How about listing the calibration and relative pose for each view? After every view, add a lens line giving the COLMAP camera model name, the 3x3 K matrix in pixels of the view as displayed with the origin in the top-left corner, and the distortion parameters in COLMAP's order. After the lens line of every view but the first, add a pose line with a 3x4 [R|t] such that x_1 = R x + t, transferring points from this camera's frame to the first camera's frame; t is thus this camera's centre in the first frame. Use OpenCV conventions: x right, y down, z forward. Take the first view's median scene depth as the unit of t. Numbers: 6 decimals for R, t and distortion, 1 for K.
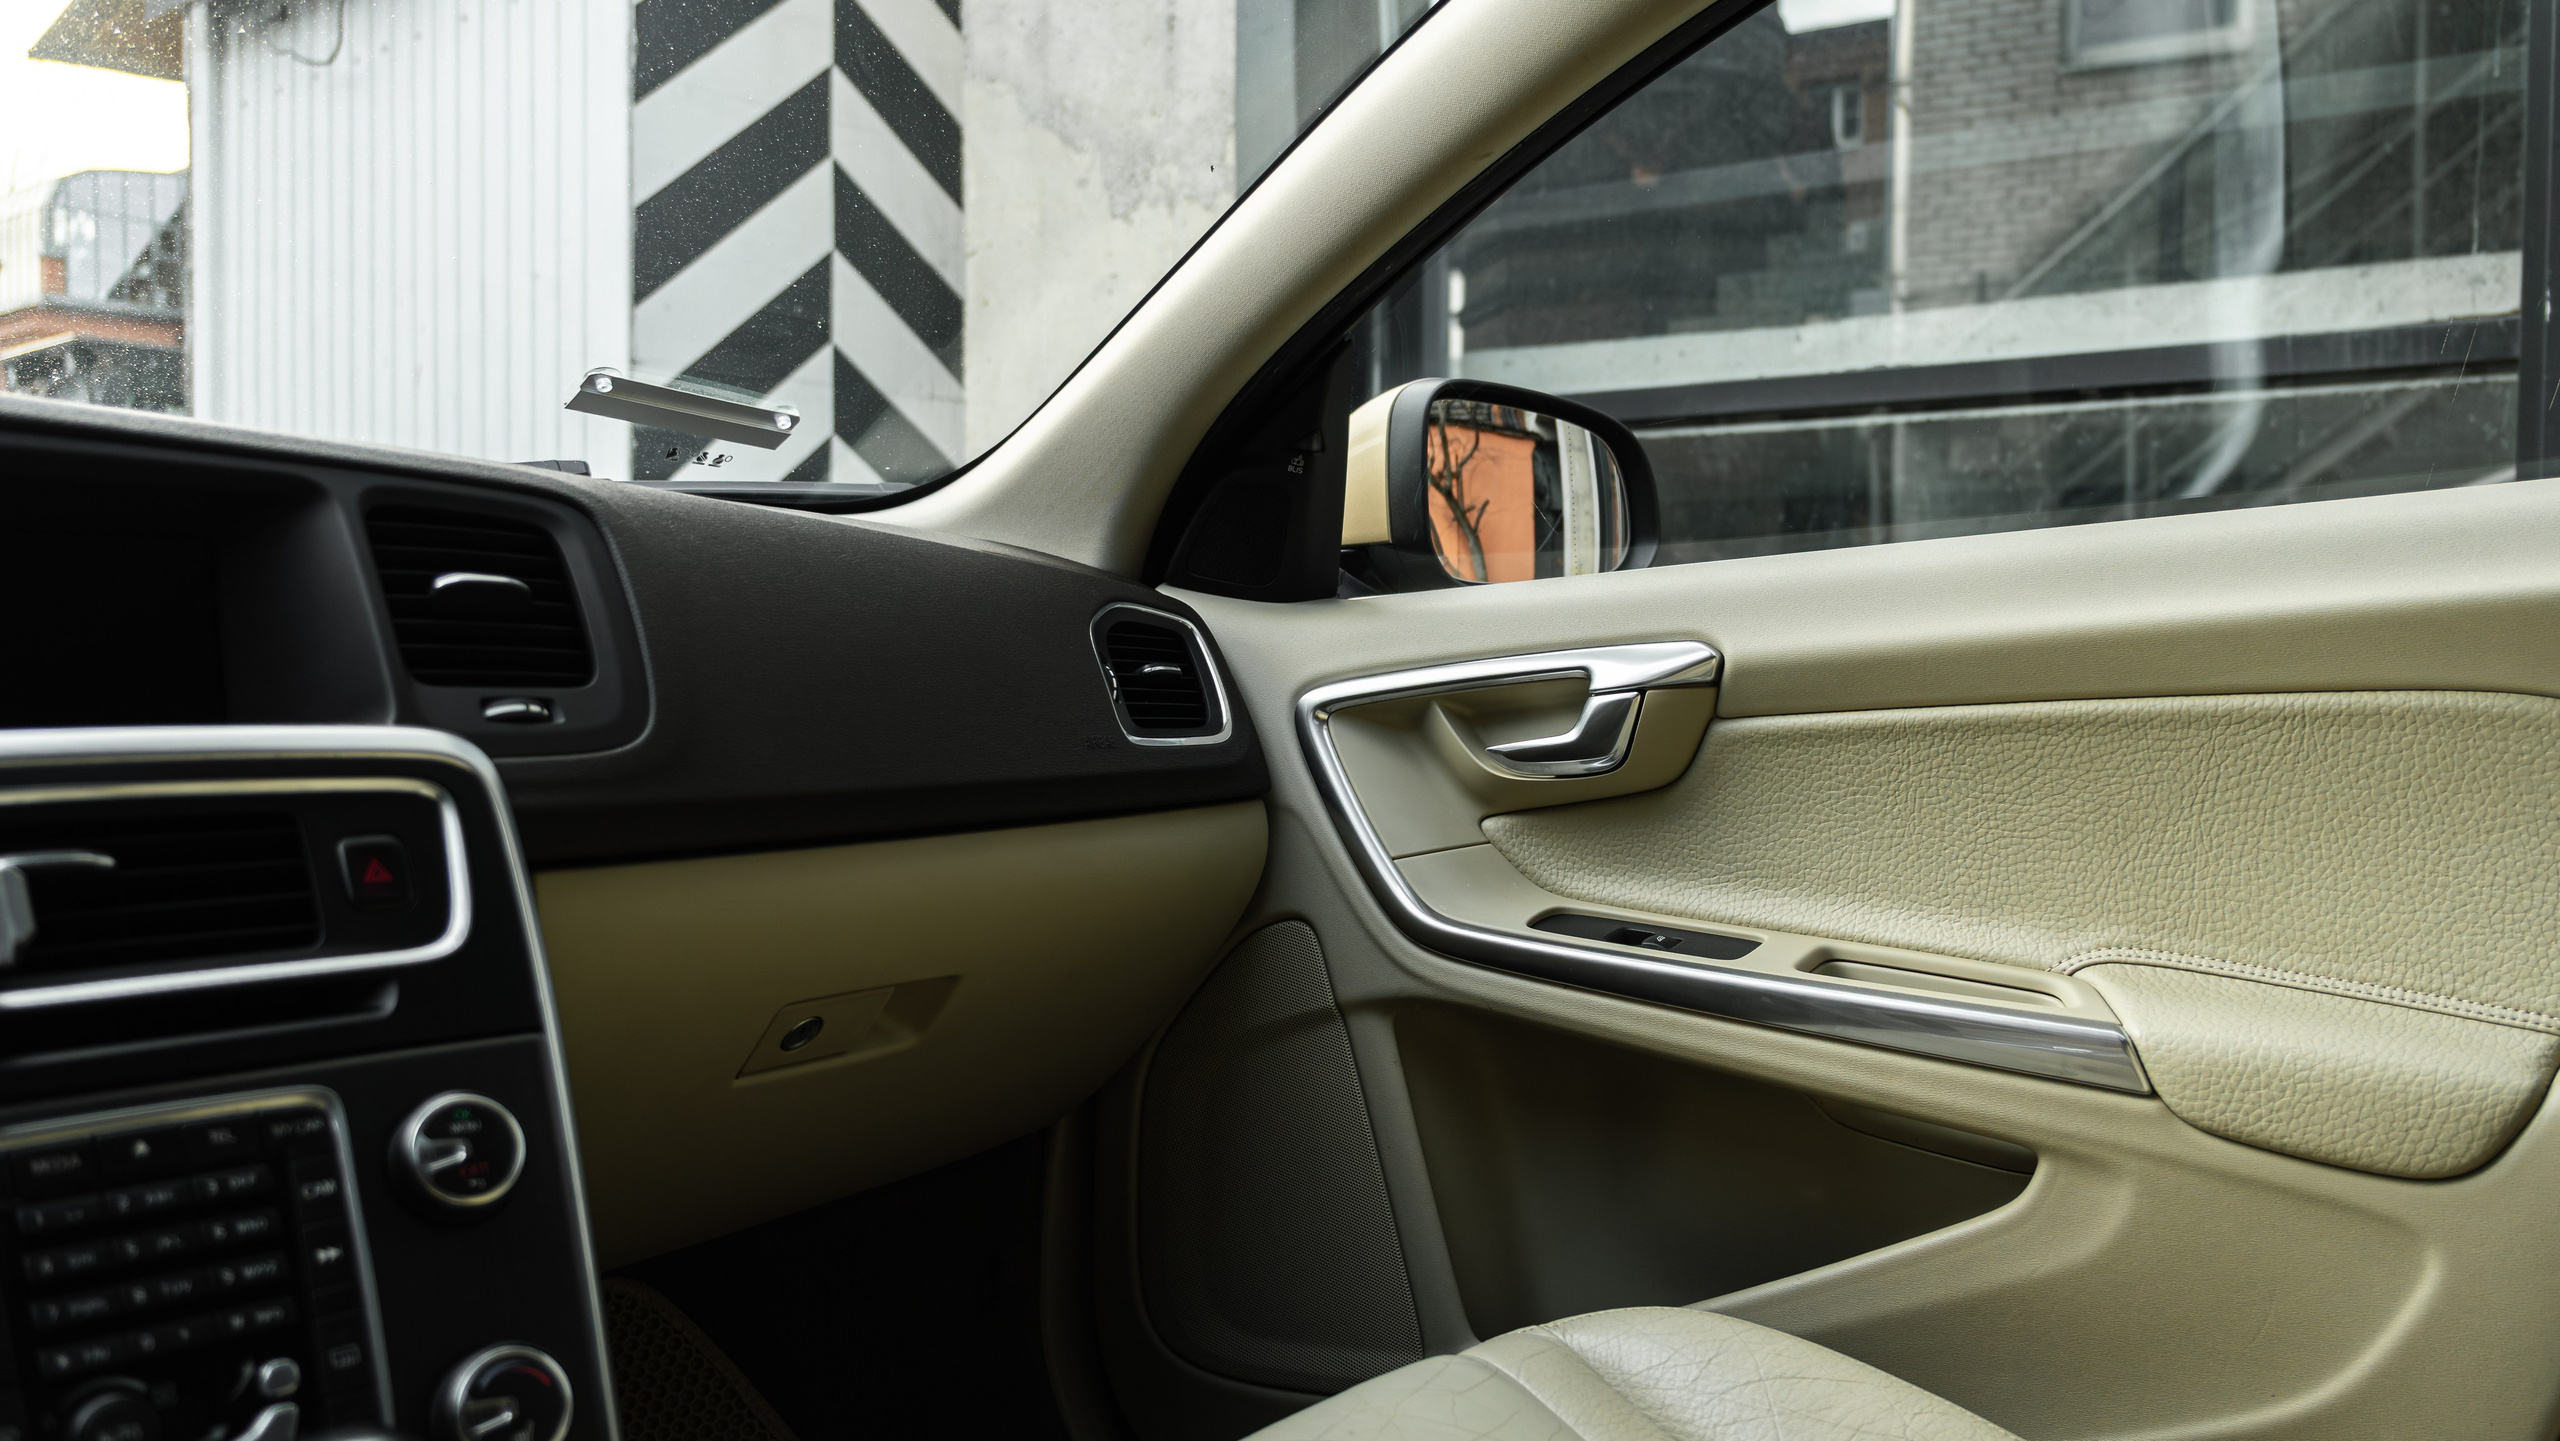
lens RADIAL K [[2006.2, 0, 1286.1], [0, 2006.2, 712.8], [0, 0, 1]] dist [-0.000850, 0.004837]
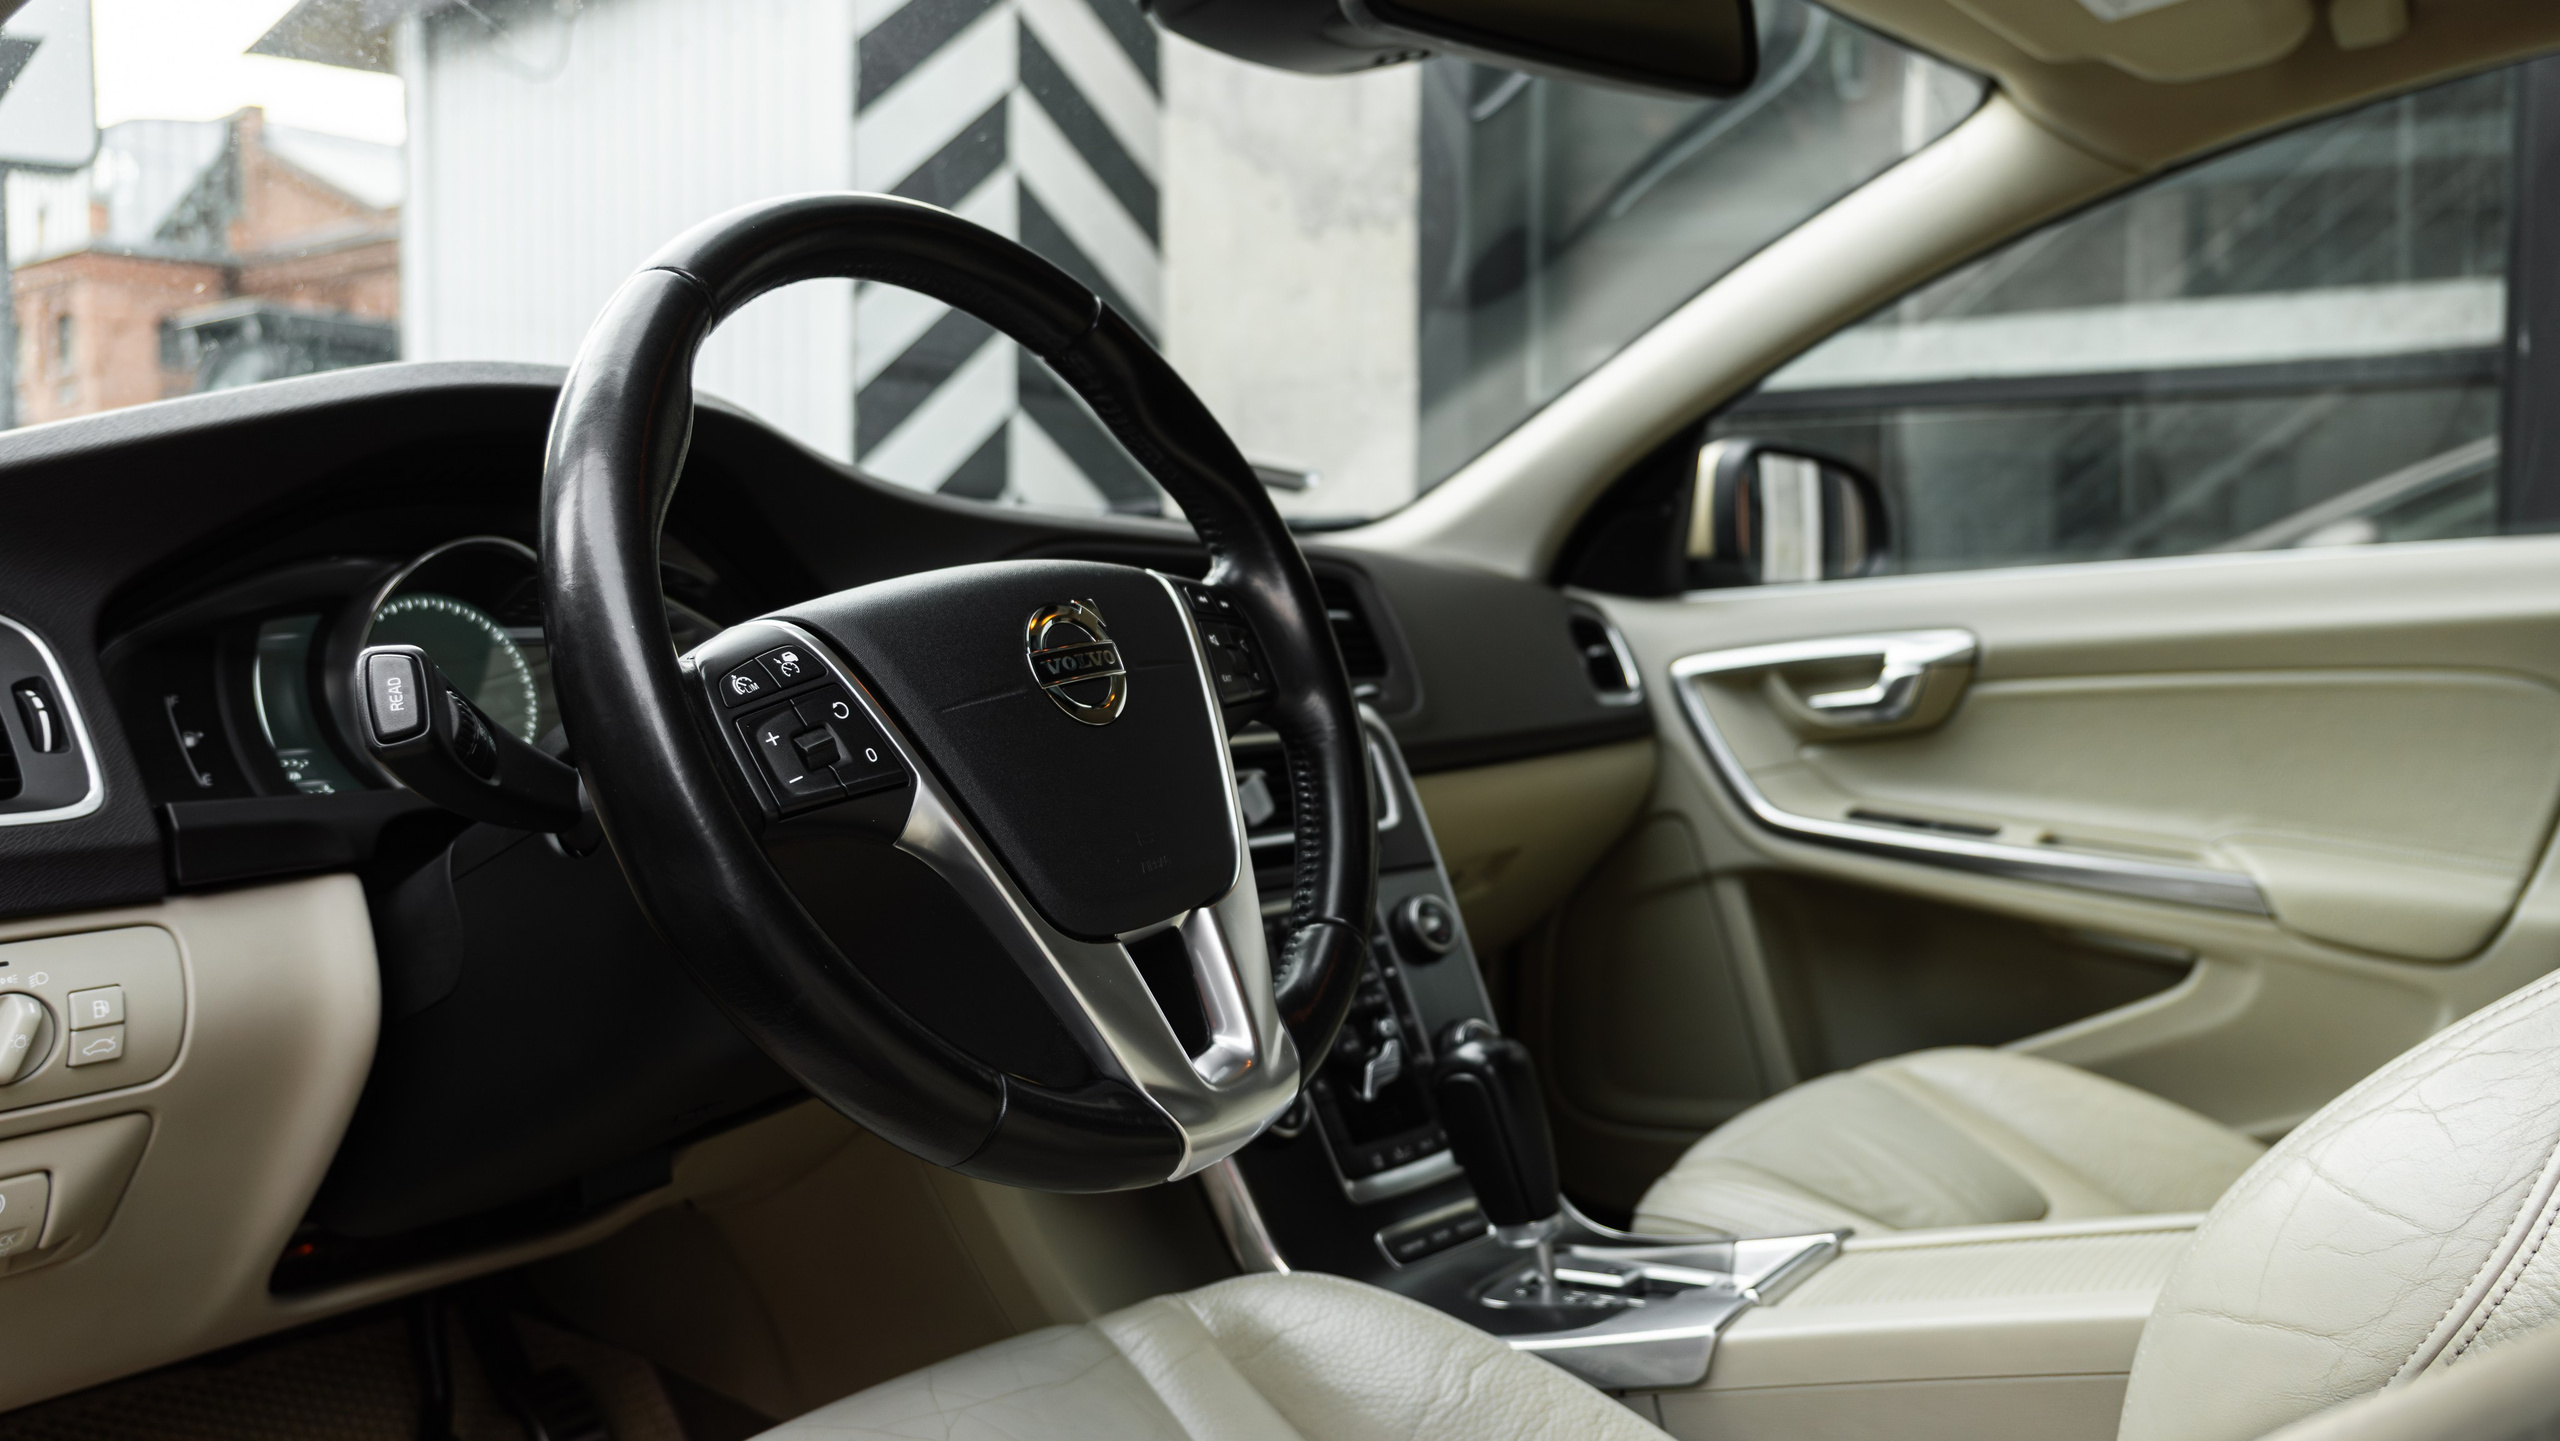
lens RADIAL K [[2006.2, 0, 1267.1], [0, 2006.2, 646.7], [0, 0, 1]] dist [-0.000850, 0.004837]
pose [[0.999995, -0.002304, -0.002077, -0.298330], [0.002312, 0.999991, 0.003515, -0.029975], [0.002069, -0.003520, 0.999992, -0.494821]]
